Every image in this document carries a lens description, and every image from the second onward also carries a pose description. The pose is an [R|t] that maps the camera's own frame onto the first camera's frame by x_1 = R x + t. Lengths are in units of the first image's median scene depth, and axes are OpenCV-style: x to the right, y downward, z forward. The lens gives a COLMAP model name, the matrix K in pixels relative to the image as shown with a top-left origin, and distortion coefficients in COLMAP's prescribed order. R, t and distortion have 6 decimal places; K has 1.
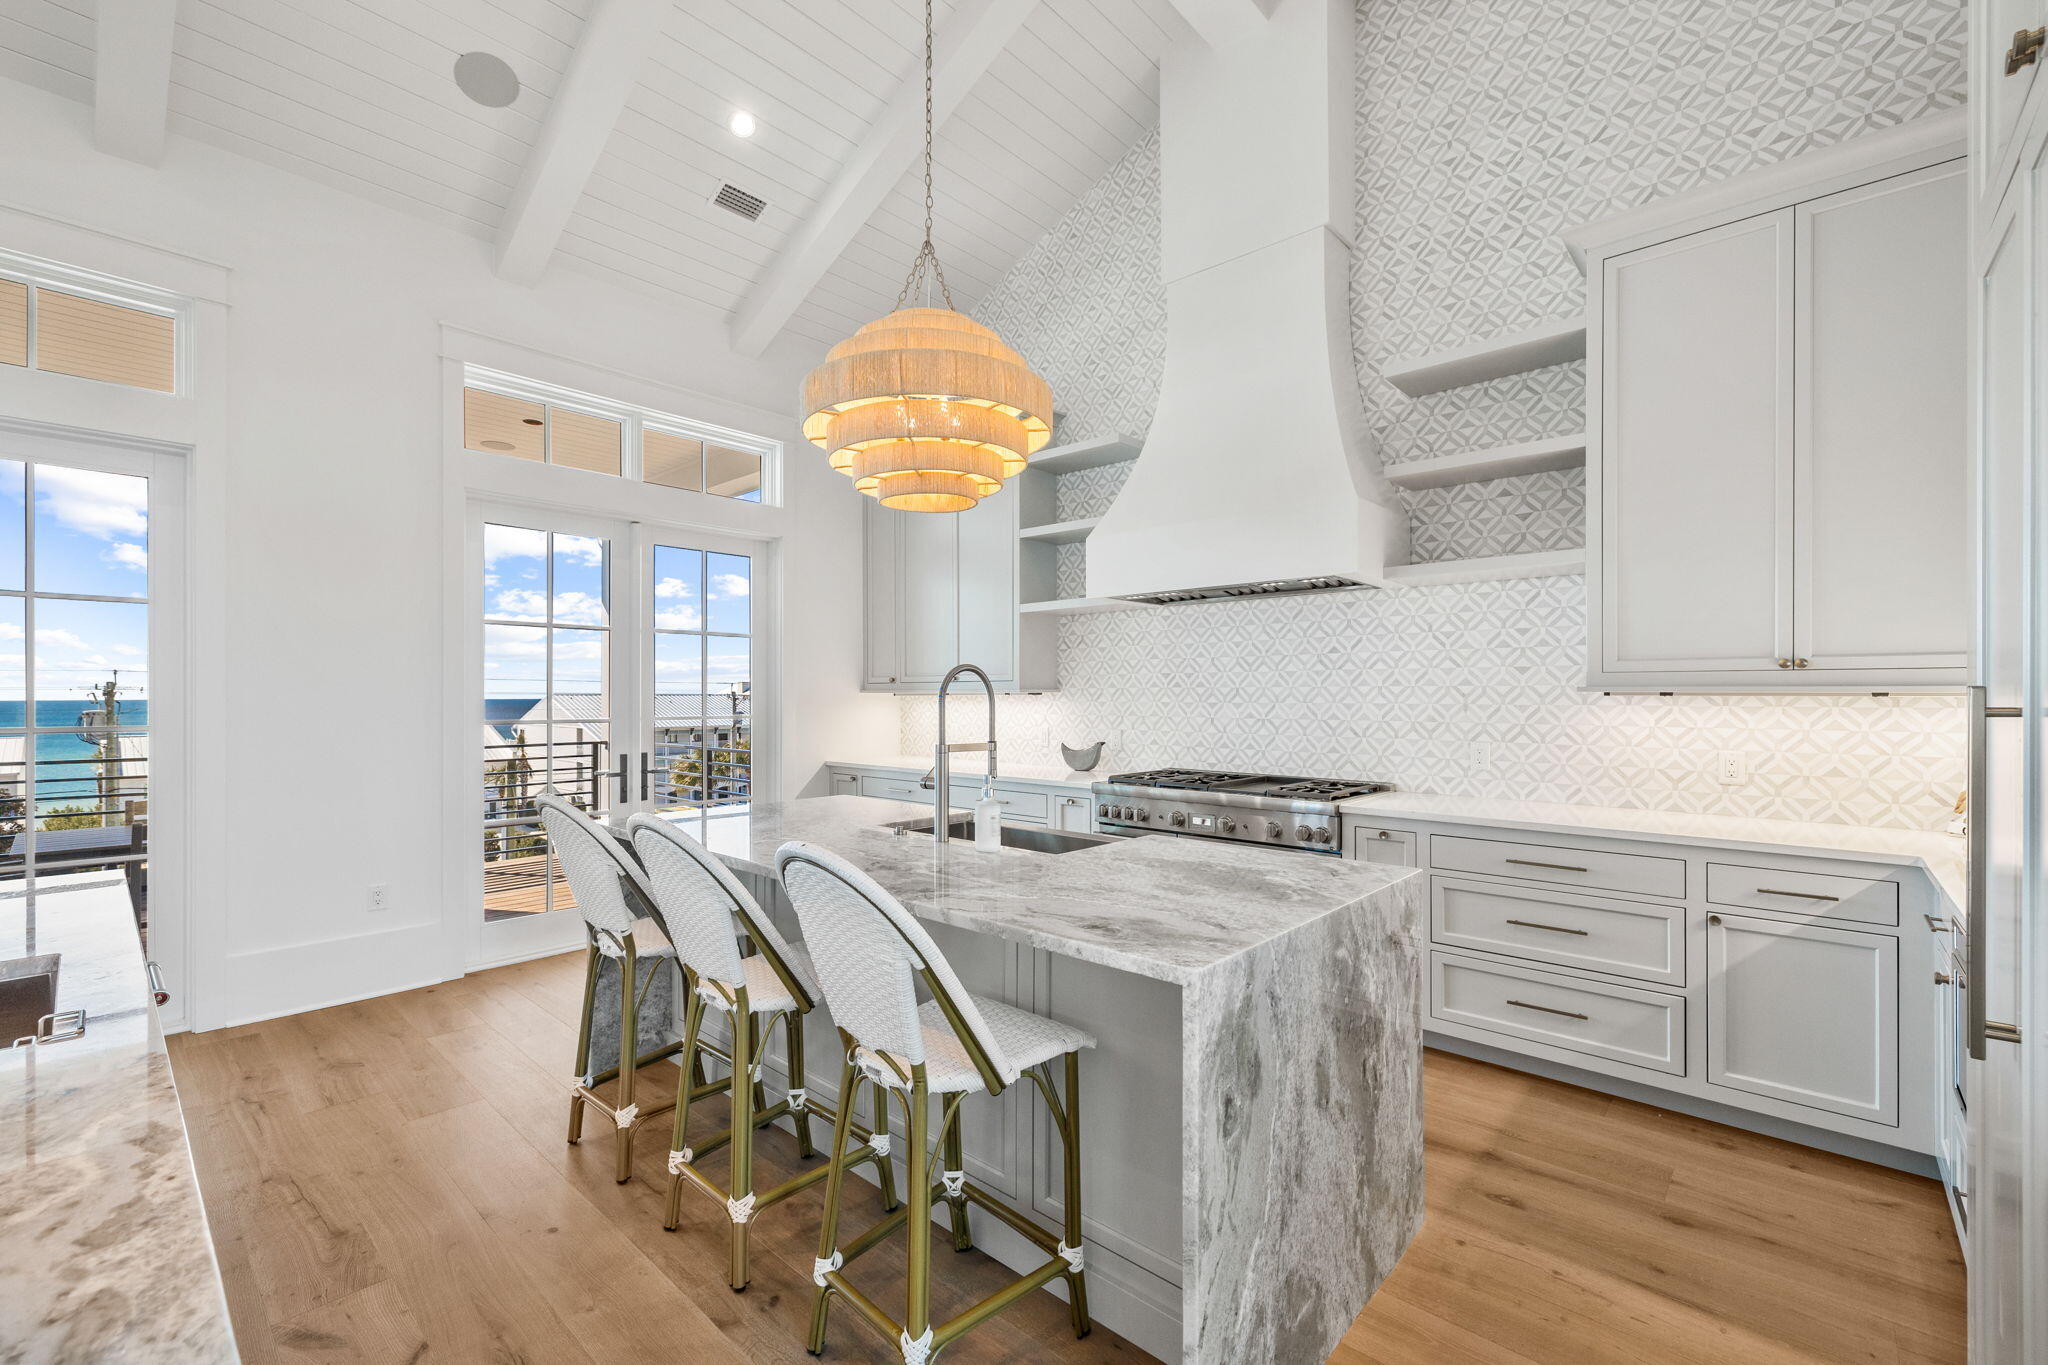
lens RADIAL K [[858.8, 0, 1020.2], [0, 858.8, 695.8], [0, 0, 1]] dist [0.002135, -0.001116]
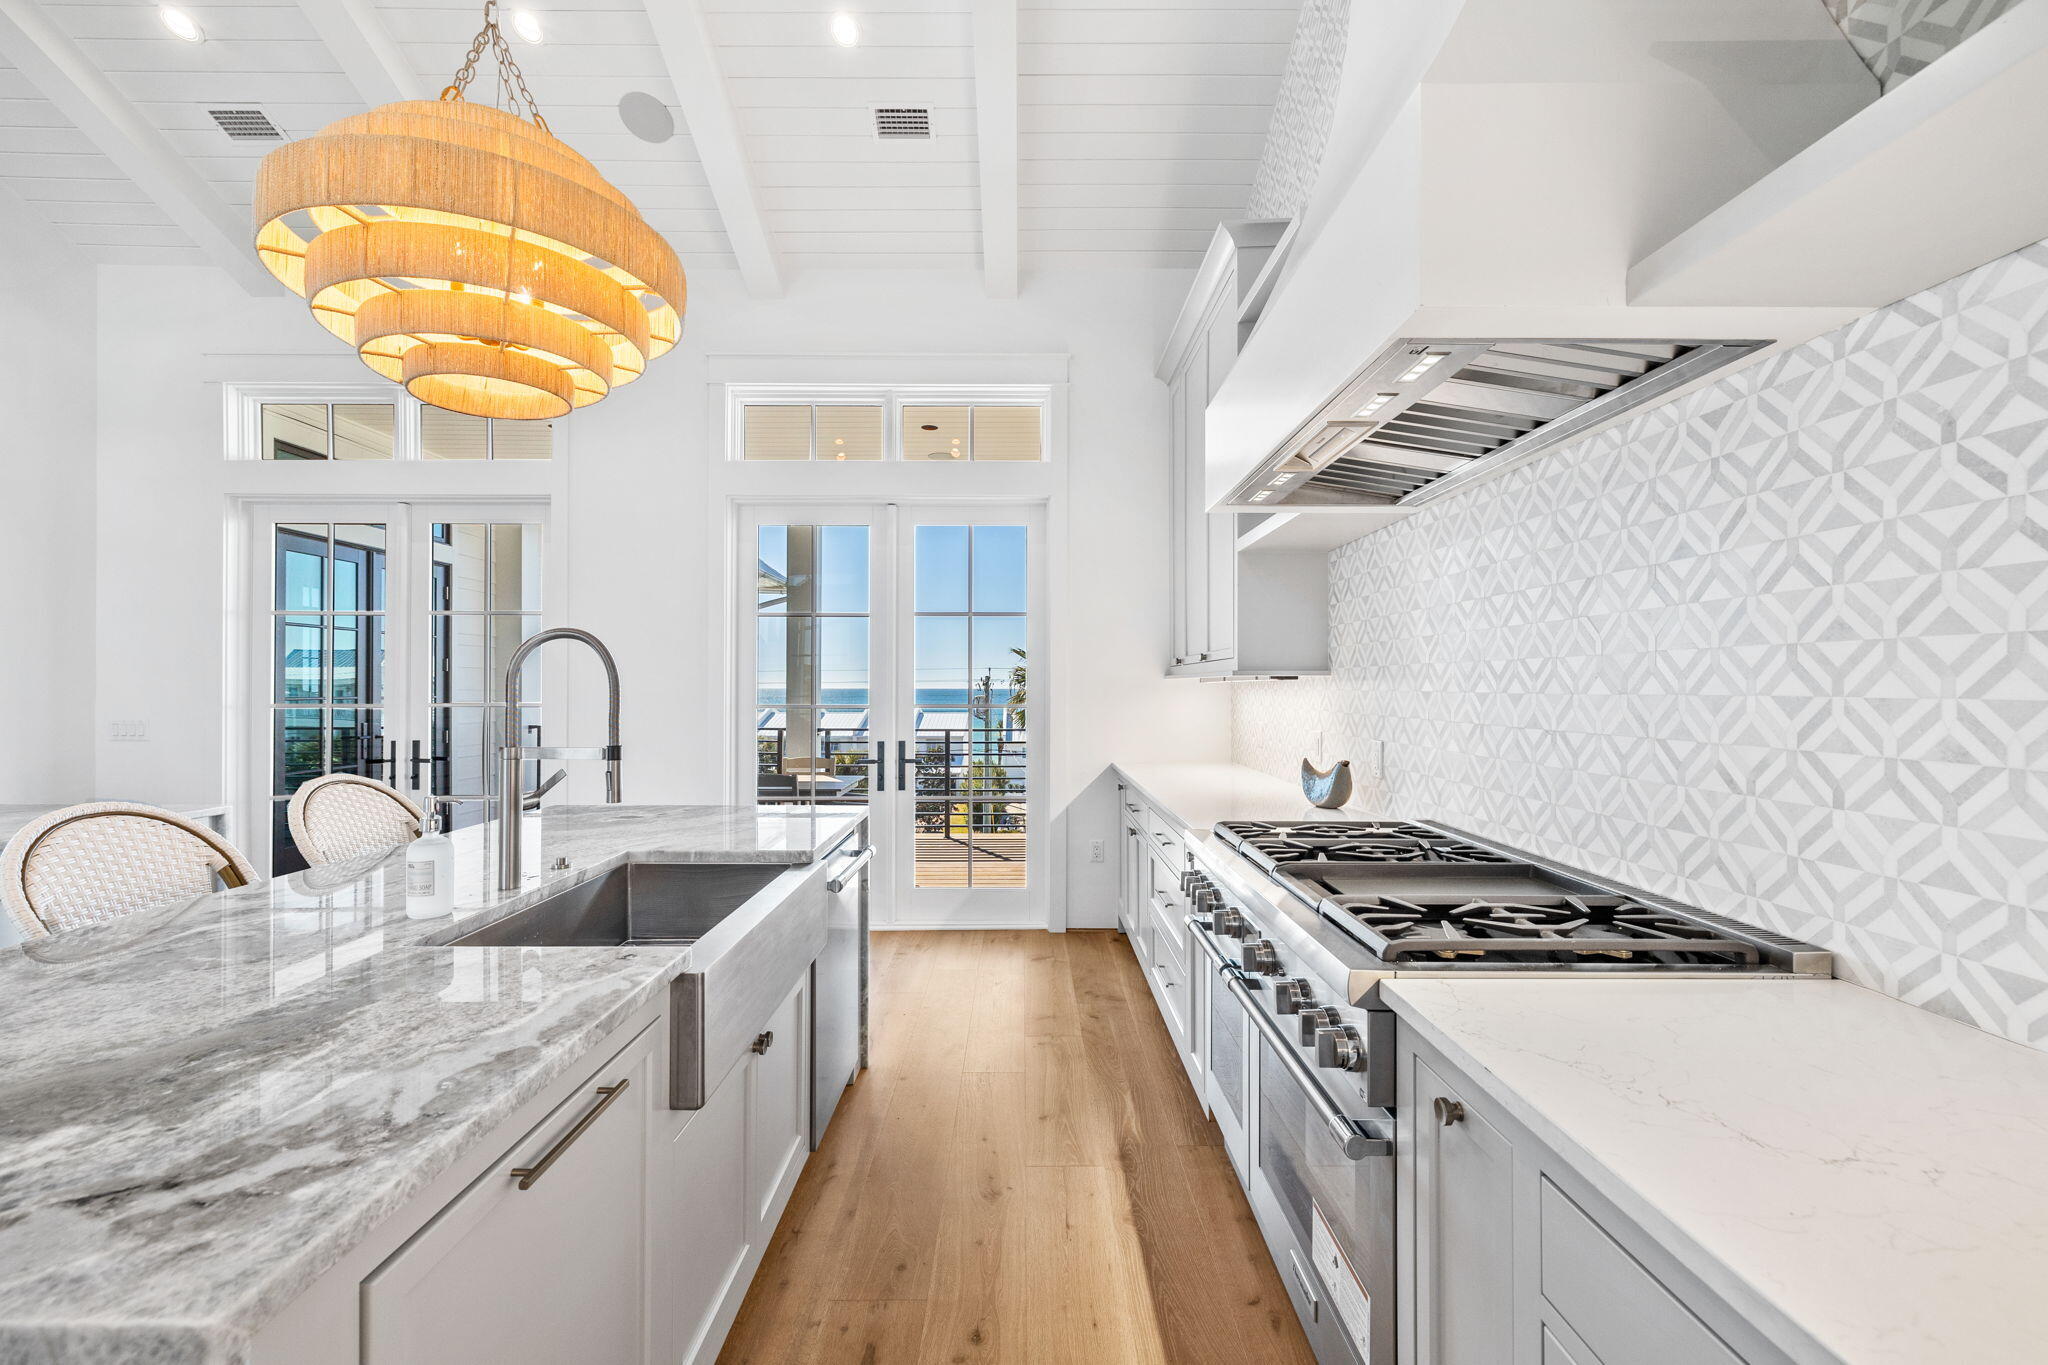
lens RADIAL K [[858.8, 0, 1021.0], [0, 858.8, 682.3], [0, 0, 1]] dist [0.002135, -0.001116]
pose [[0.673113, -0.002489, -0.739535, 0.471921], [-0.001613, 0.999987, -0.004834, 0.005787], [0.739538, 0.004447, 0.673101, 0.575222]]
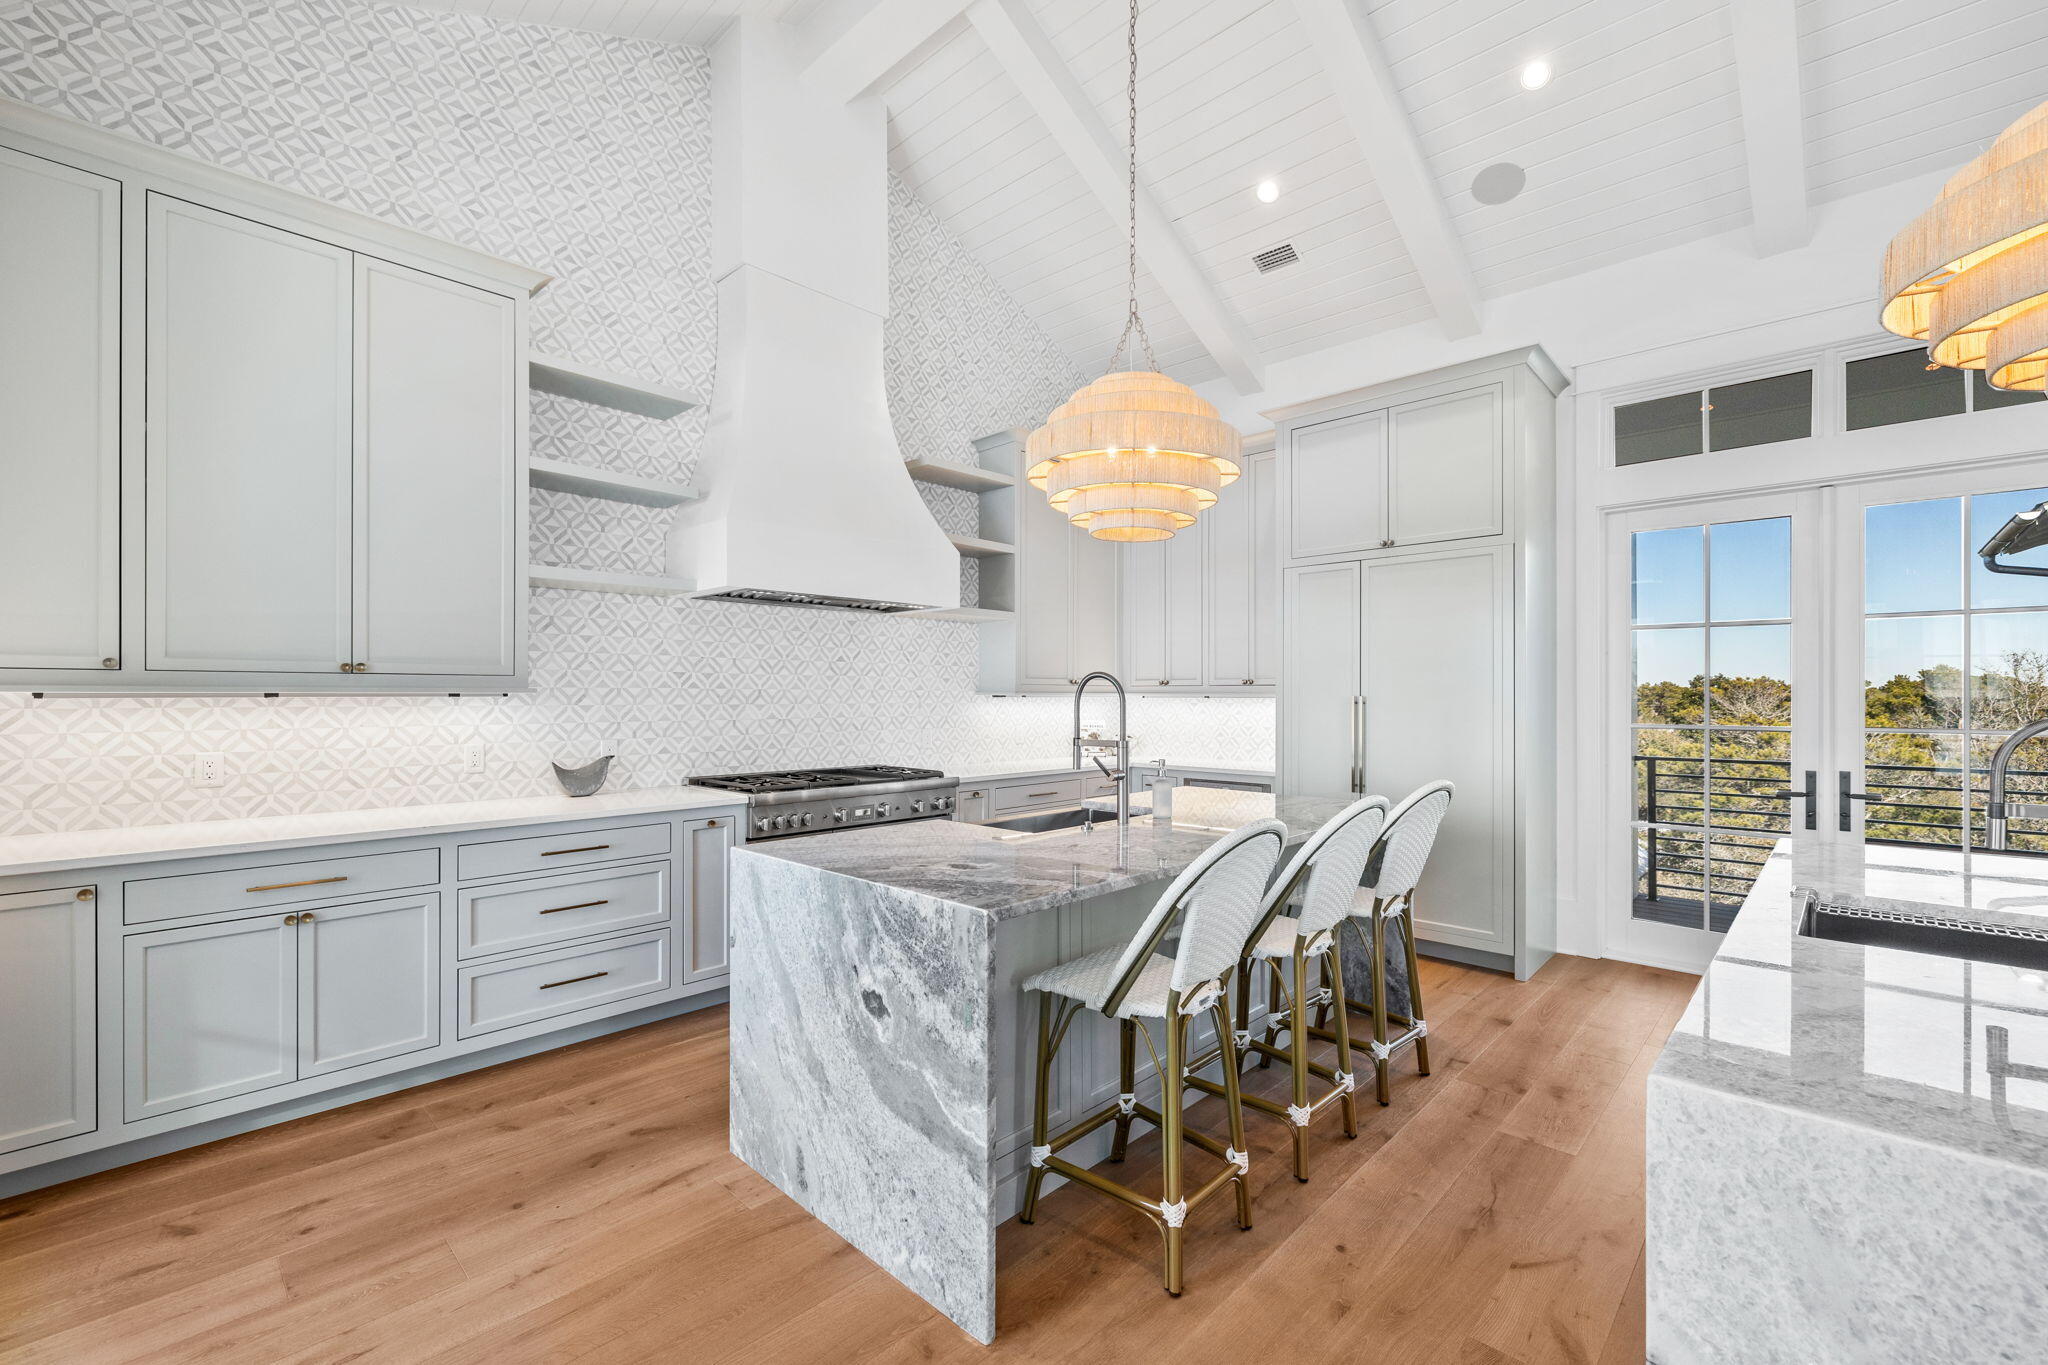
lens RADIAL K [[858.8, 0, 1018.7], [0, 858.8, 695.5], [0, 0, 1]] dist [0.002135, -0.001116]
pose [[0.028973, 0.000021, 0.999580, -0.868904], [-0.000794, 1.000000, 0.000002, -0.002732], [-0.999580, -0.000794, 0.028973, 0.759011]]
